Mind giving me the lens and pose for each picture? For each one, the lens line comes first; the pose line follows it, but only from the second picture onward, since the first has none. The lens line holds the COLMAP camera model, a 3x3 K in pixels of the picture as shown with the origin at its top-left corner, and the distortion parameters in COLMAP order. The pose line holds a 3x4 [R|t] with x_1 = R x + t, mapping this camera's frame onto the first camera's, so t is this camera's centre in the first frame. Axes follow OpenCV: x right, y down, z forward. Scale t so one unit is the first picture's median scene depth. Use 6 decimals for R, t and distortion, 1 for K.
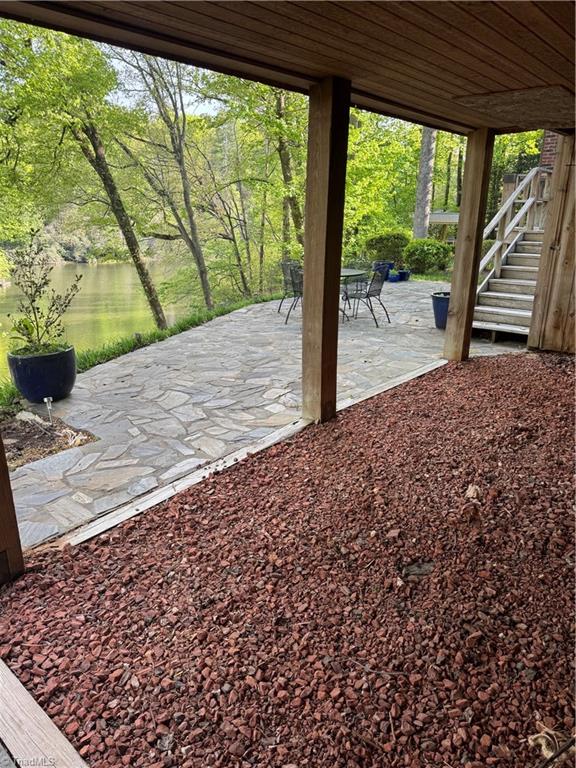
lens RADIAL K [[540.8, 0, 288.0], [0, 540.8, 384.0], [0, 0, 1]] dist [0.091646, -0.124560]
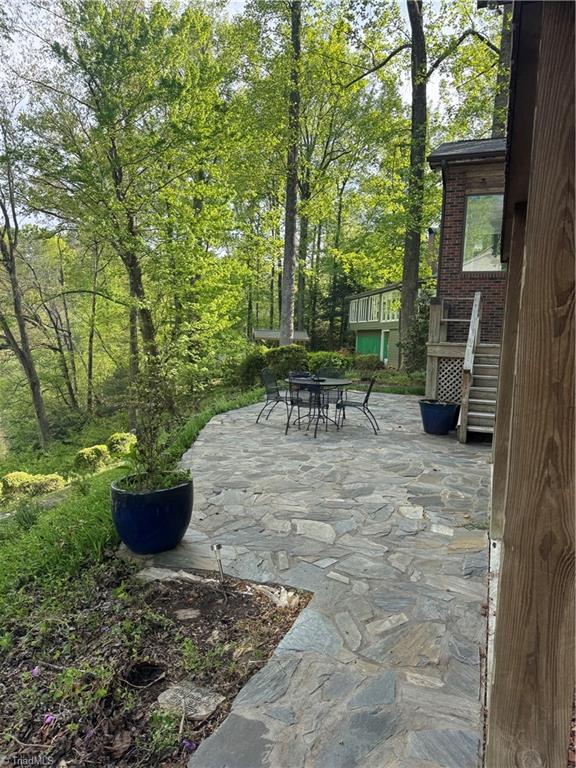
lens RADIAL K [[540.8, 0, 288.0], [0, 540.8, 384.0], [0, 0, 1]] dist [0.091646, -0.124560]
pose [[0.944918, -0.008546, 0.327196, -0.488878], [0.074112, 0.979282, -0.188452, -0.033960], [-0.318806, 0.202321, 0.925974, 0.192123]]
